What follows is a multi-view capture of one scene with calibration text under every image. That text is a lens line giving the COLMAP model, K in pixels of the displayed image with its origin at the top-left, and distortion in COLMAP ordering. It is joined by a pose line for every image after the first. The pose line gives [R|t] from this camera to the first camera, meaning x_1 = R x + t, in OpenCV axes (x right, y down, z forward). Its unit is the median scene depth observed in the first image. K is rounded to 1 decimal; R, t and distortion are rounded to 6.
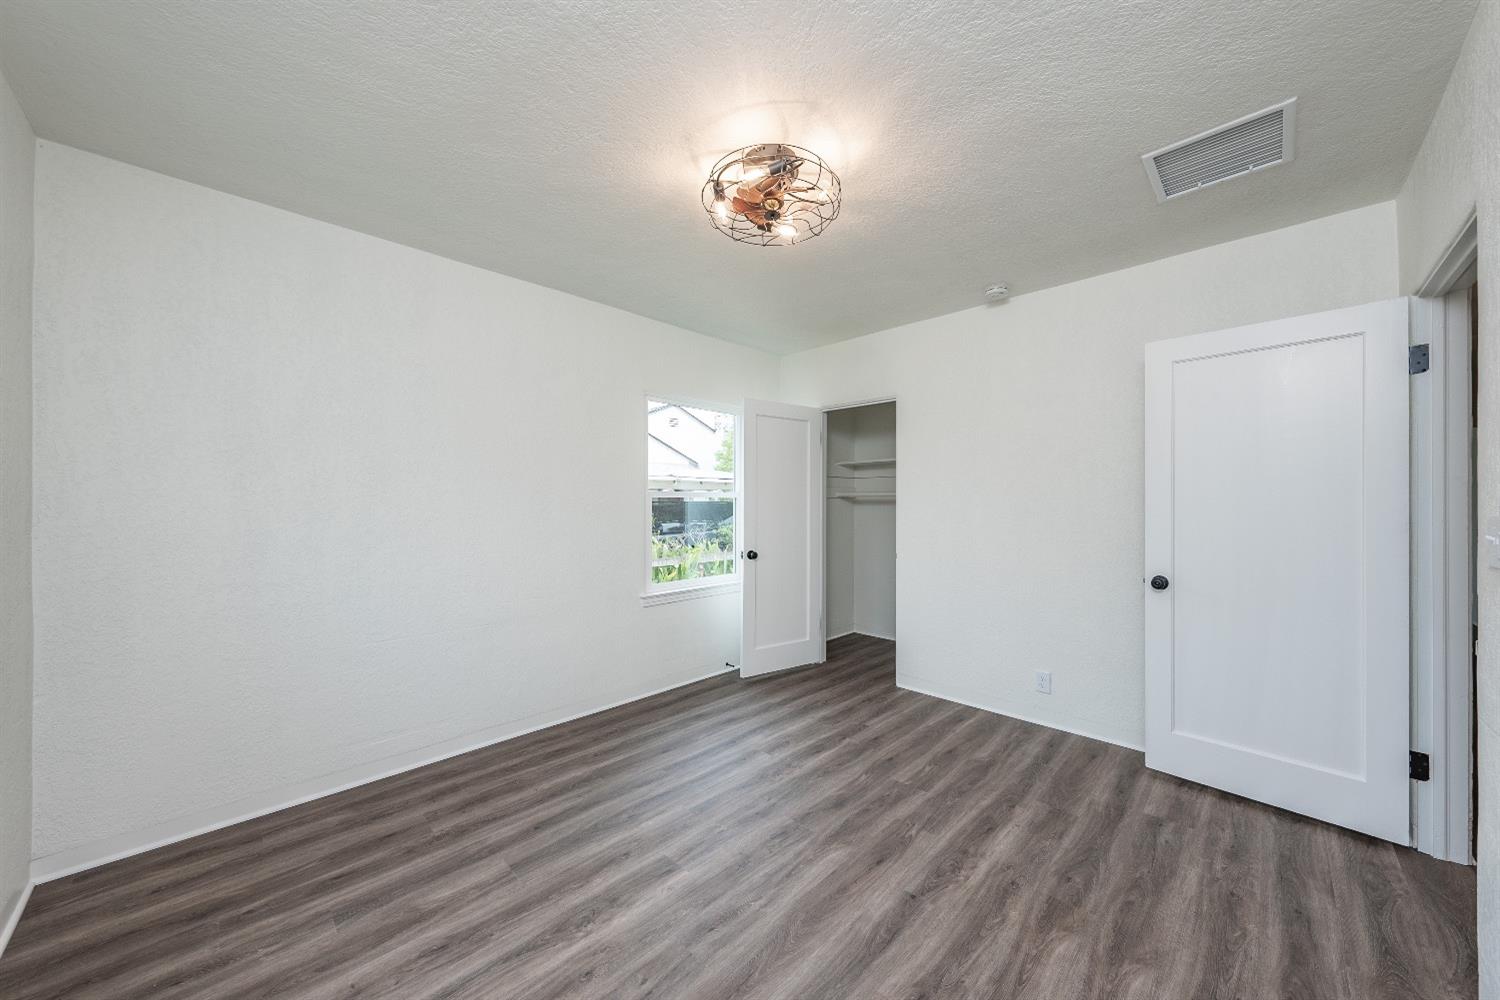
lens RADIAL K [[521.5, 0, 759.7], [0, 521.5, 493.0], [0, 0, 1]] dist [-0.001041, 0.000054]
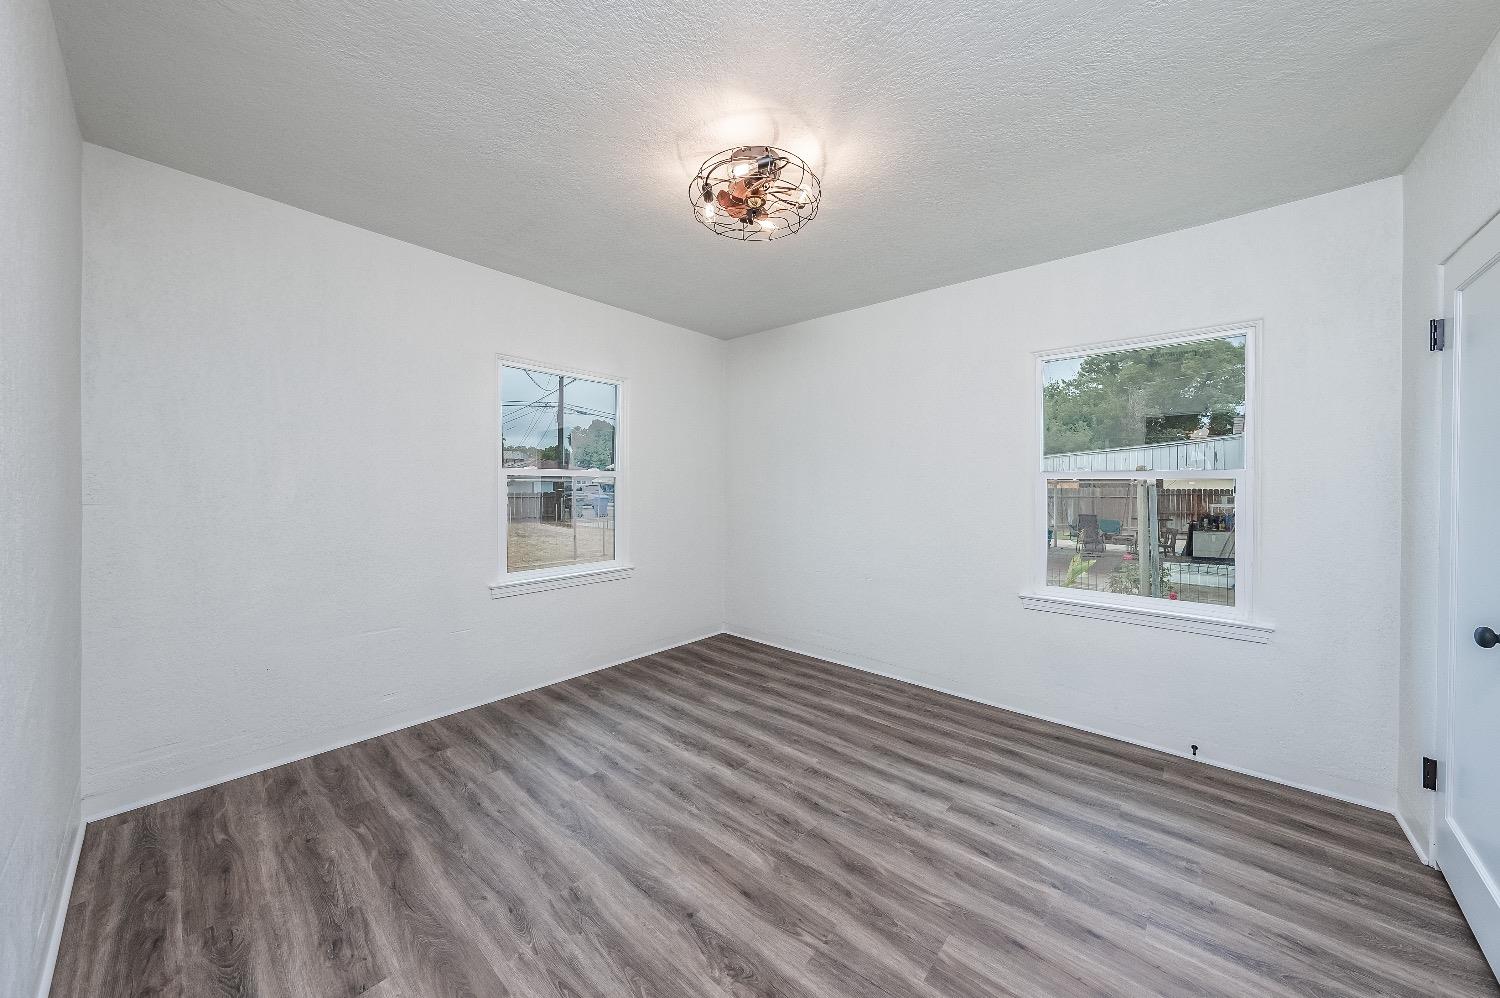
lens RADIAL K [[521.5, 0, 759.7], [0, 521.5, 492.0], [0, 0, 1]] dist [-0.001041, 0.000054]
pose [[0.062555, 0.015414, -0.997922, 1.017018], [0.010705, 0.999813, 0.016114, 0.029911], [0.997984, -0.011691, 0.062378, 0.920752]]
